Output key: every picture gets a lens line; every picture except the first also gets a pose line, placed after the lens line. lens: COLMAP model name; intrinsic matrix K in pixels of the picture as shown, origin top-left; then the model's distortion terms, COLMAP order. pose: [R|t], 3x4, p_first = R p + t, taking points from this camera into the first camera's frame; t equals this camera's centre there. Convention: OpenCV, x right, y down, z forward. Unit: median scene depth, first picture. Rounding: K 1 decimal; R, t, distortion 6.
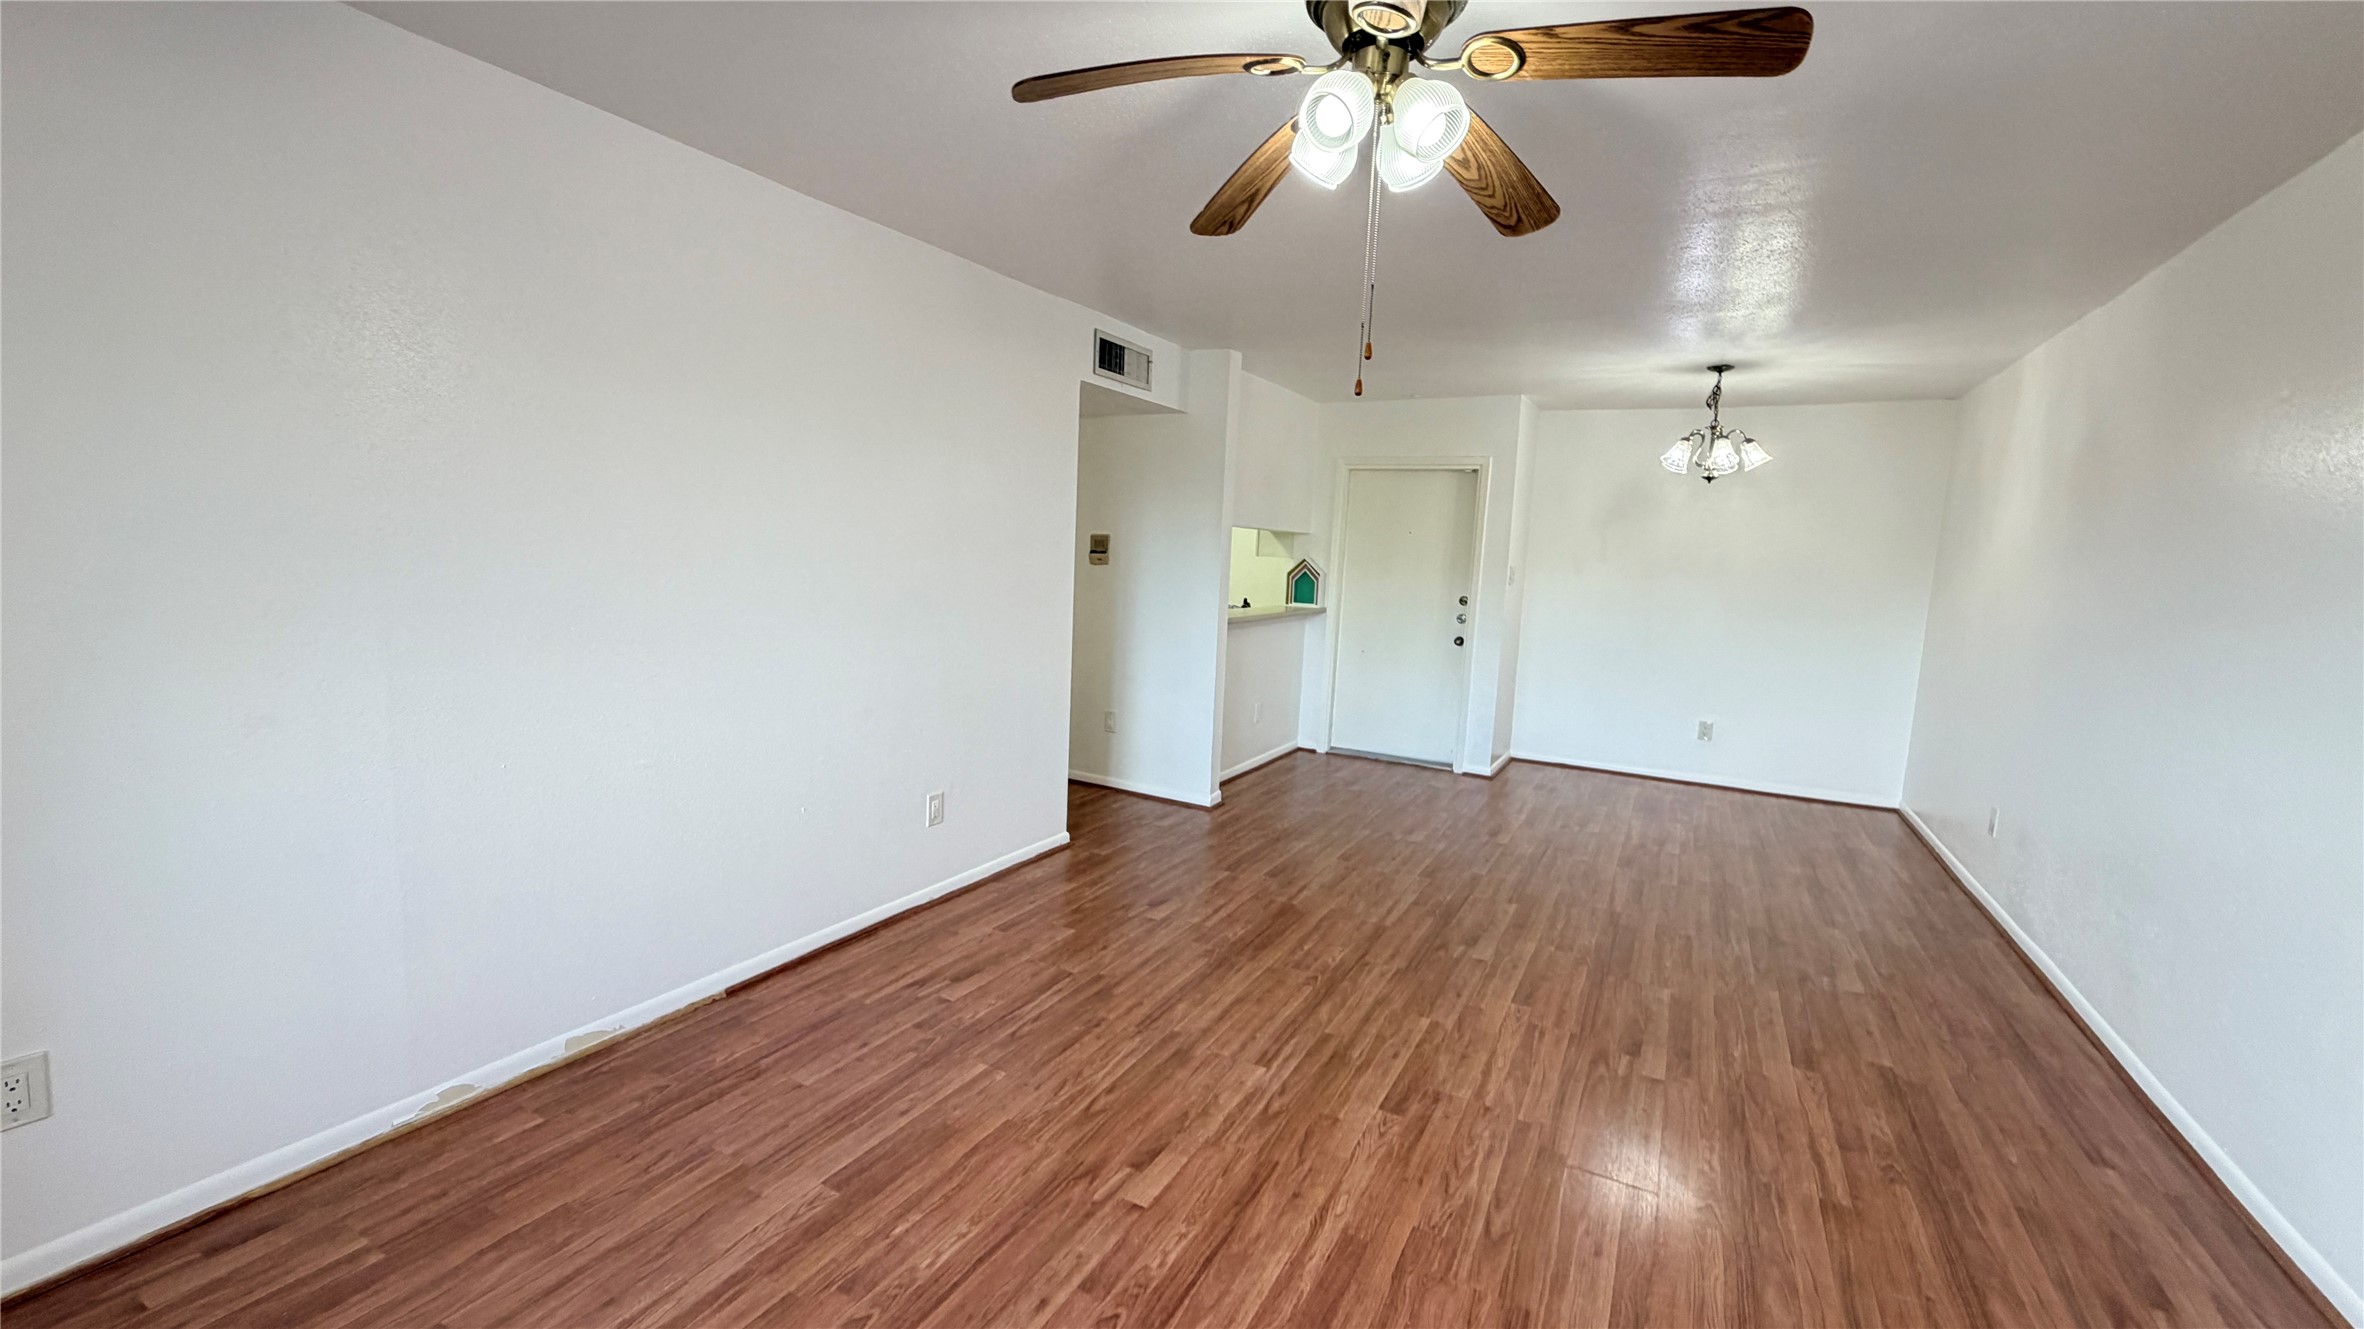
lens RADIAL K [[941.8, 0, 1175.2], [0, 941.8, 663.4], [0, 0, 1]] dist [-0.000329, 0.000277]
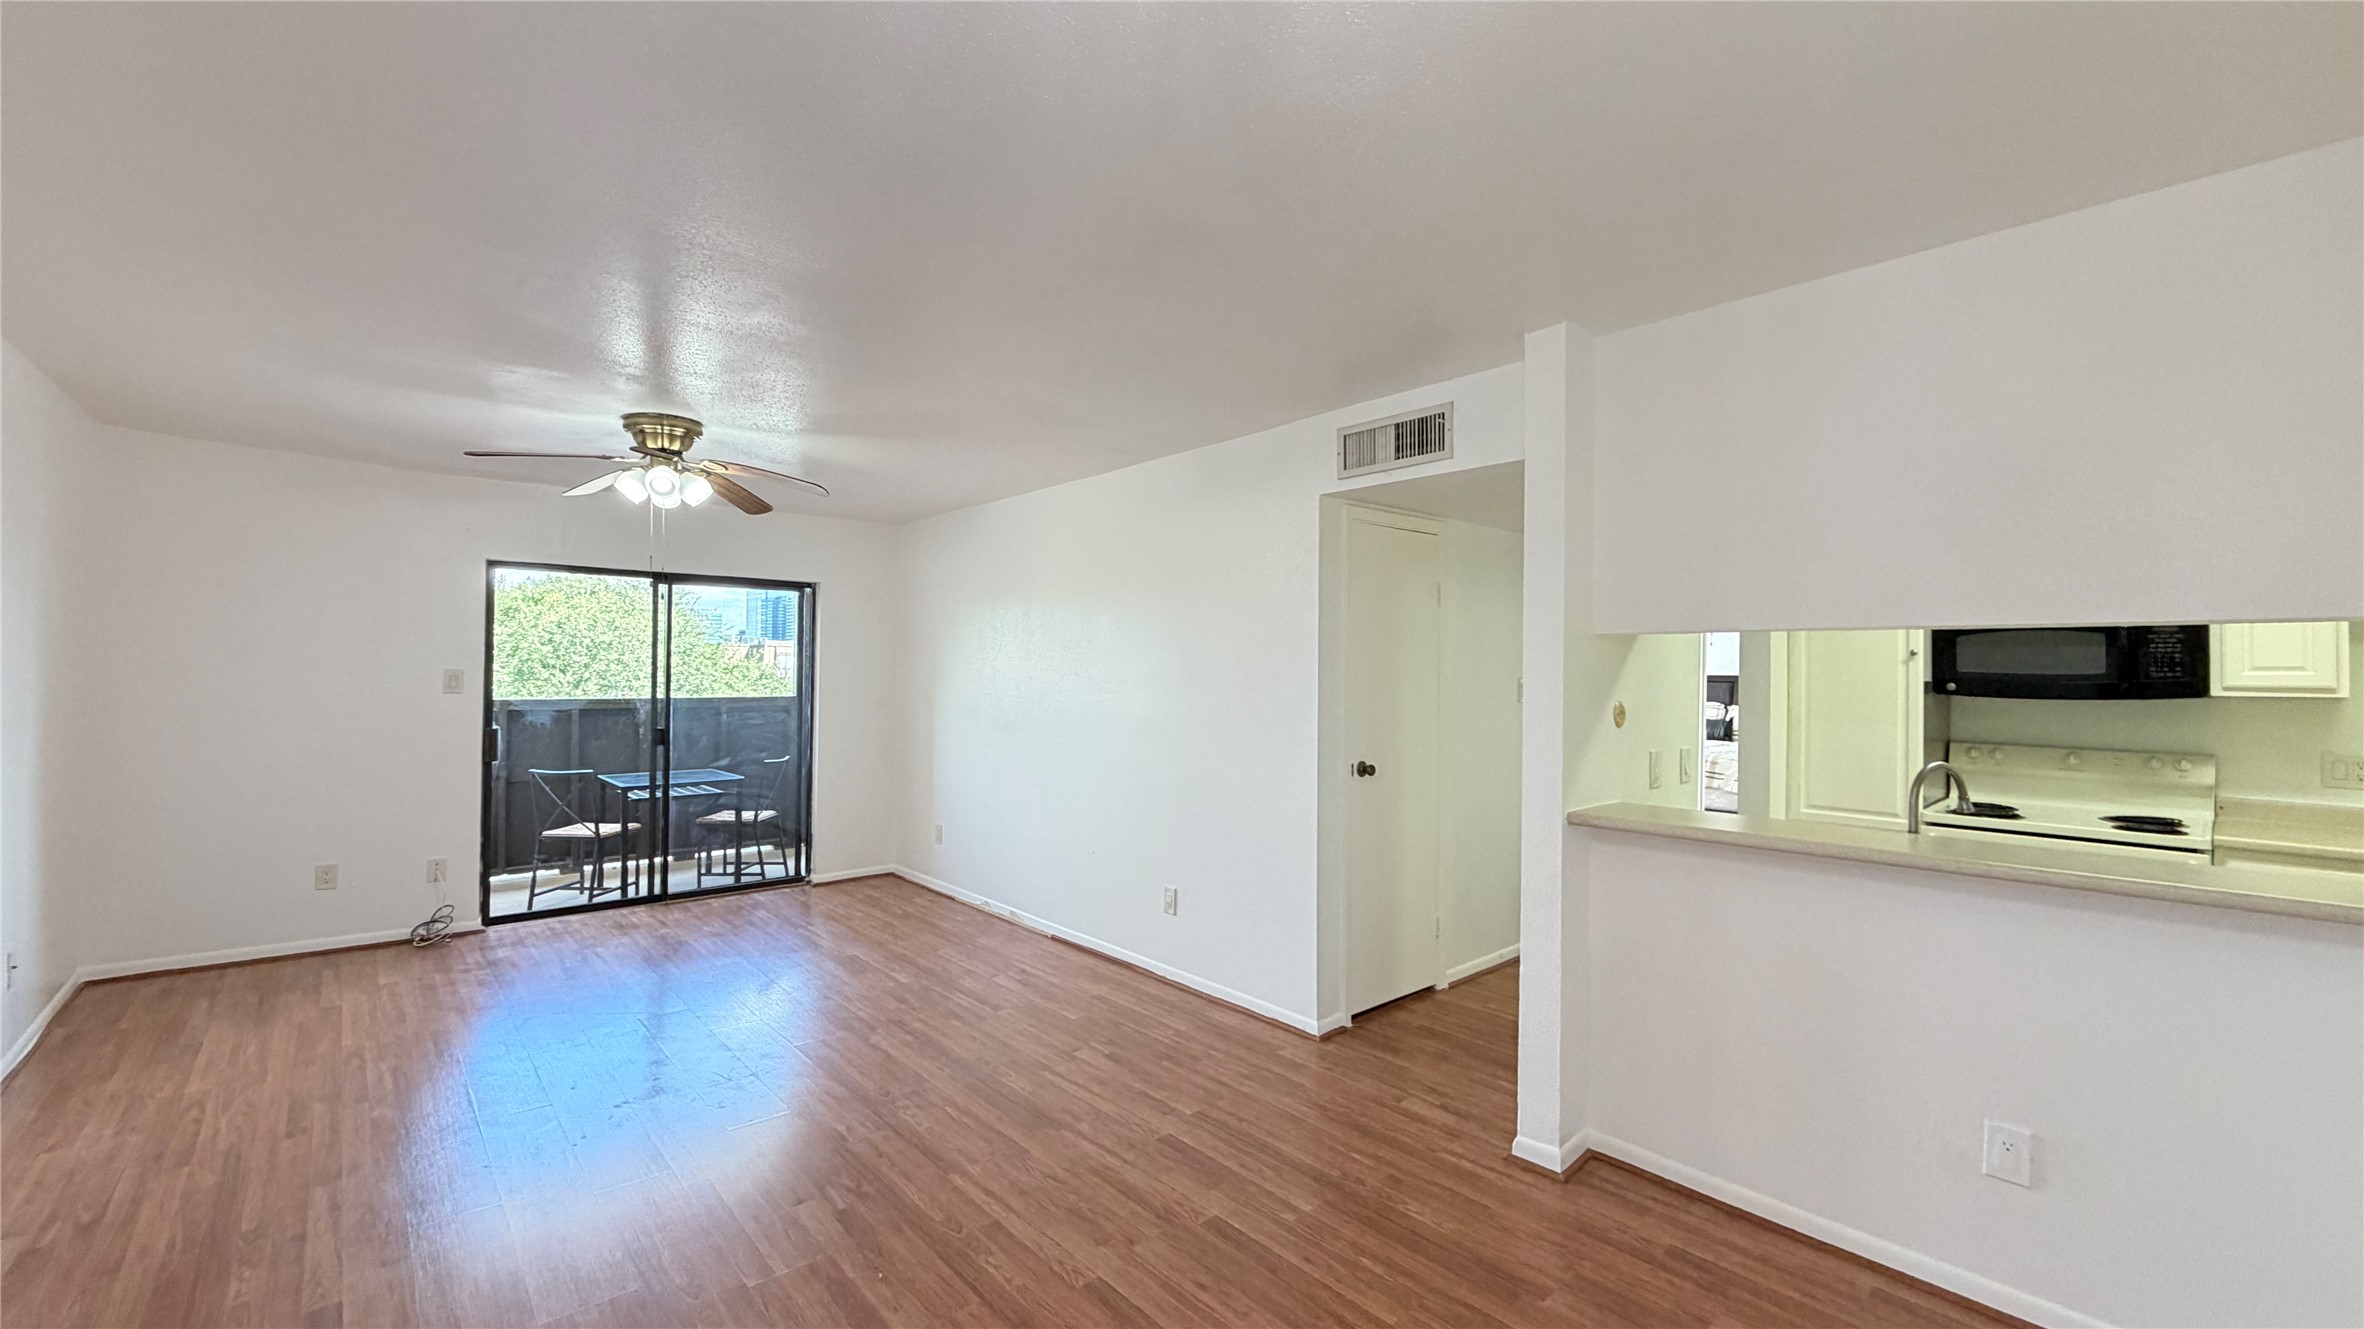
lens RADIAL K [[941.8, 0, 1175.2], [0, 941.8, 663.4], [0, 0, 1]] dist [-0.000329, 0.000277]
pose [[-0.333244, -0.053246, -0.941336, 0.972412], [-0.137306, 0.990501, -0.007419, -0.149273], [0.932789, 0.126779, -0.337389, 1.504951]]
